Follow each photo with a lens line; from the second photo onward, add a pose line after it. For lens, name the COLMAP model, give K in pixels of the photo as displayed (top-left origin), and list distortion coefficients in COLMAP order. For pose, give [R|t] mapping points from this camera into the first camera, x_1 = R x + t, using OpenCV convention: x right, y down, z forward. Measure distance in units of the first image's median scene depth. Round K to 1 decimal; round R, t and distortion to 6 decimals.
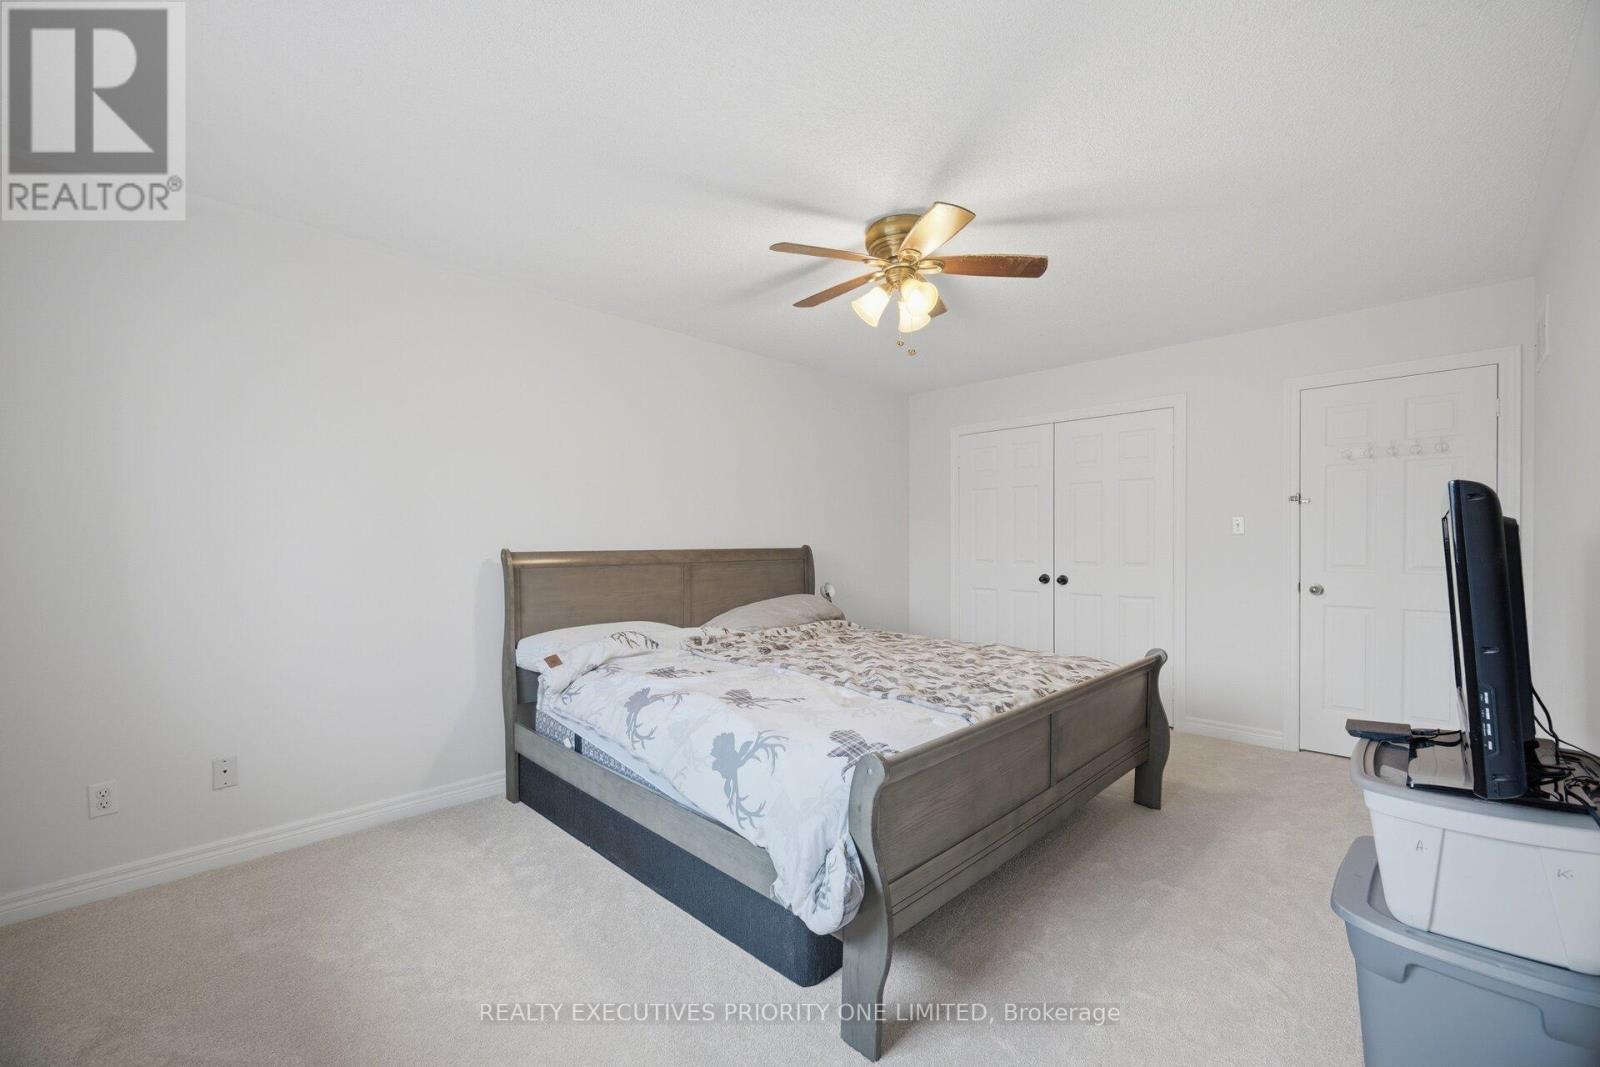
lens RADIAL K [[656.2, 0, 766.7], [0, 656.2, 533.7], [0, 0, 1]] dist [-0.000993, -0.000117]
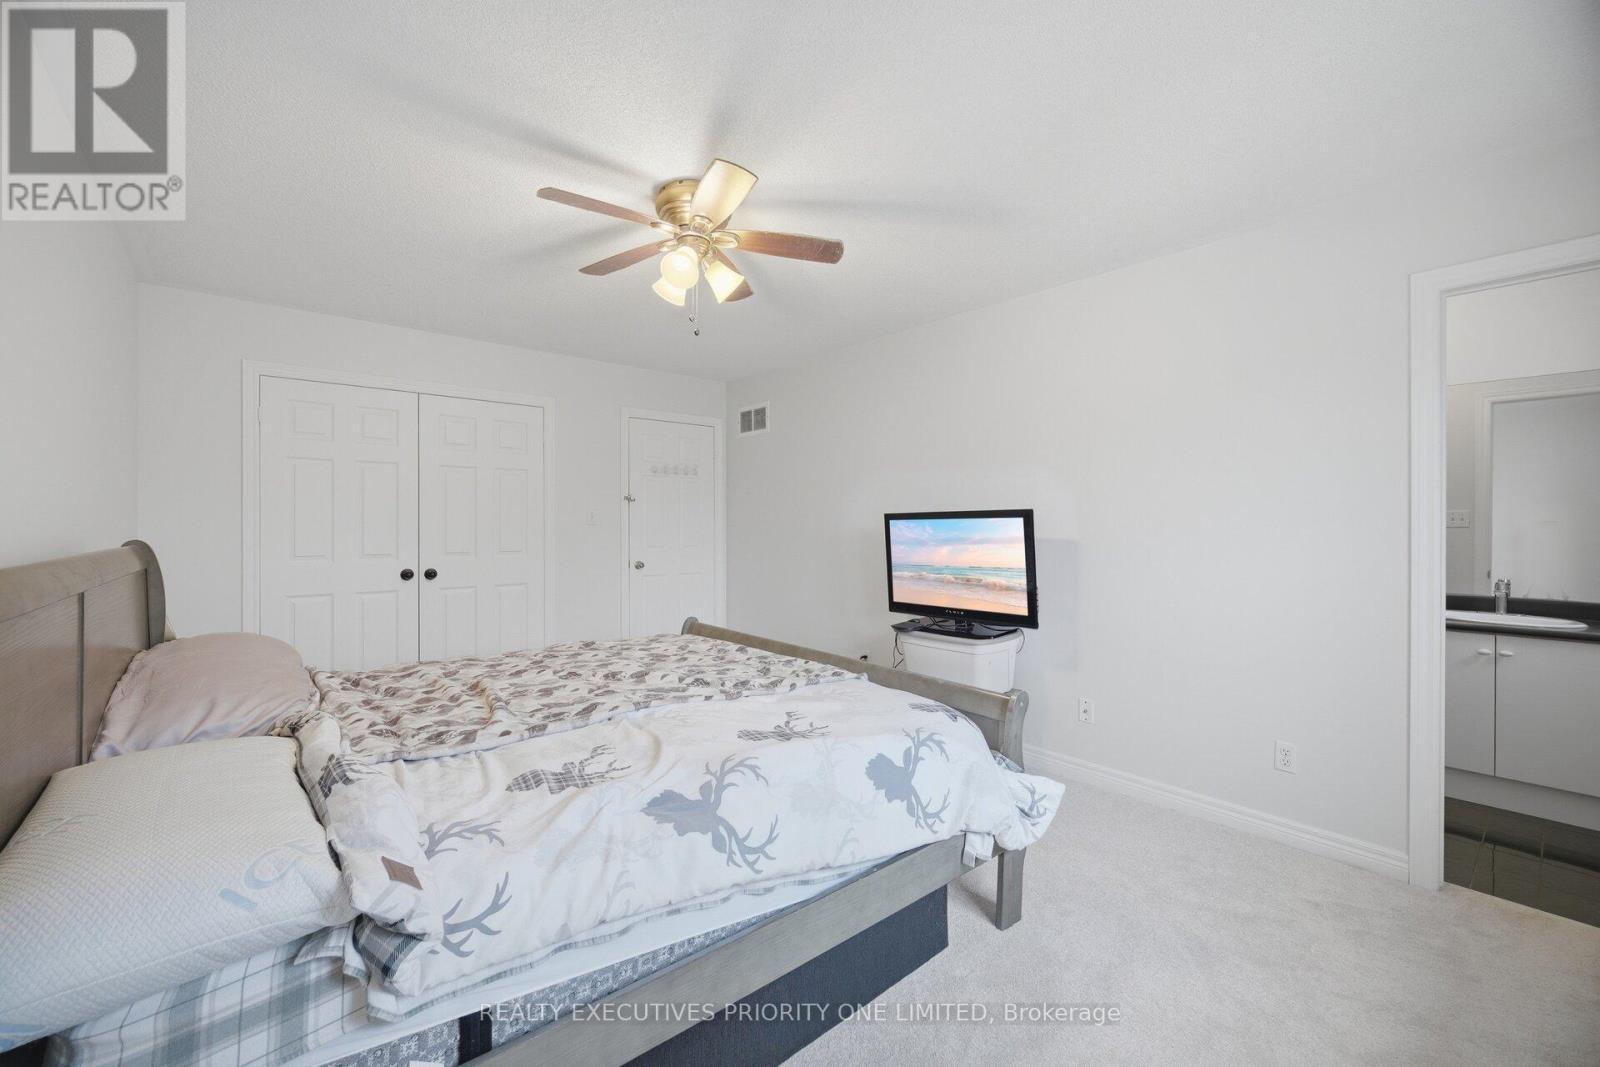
lens RADIAL K [[656.2, 0, 766.7], [0, 656.2, 533.7], [0, 0, 1]] dist [-0.000993, -0.000117]
pose [[0.072778, -0.007151, 0.997323, -0.808991], [-0.011608, 0.999900, 0.008016, 0.004753], [-0.997281, -0.012160, 0.072688, 0.946586]]
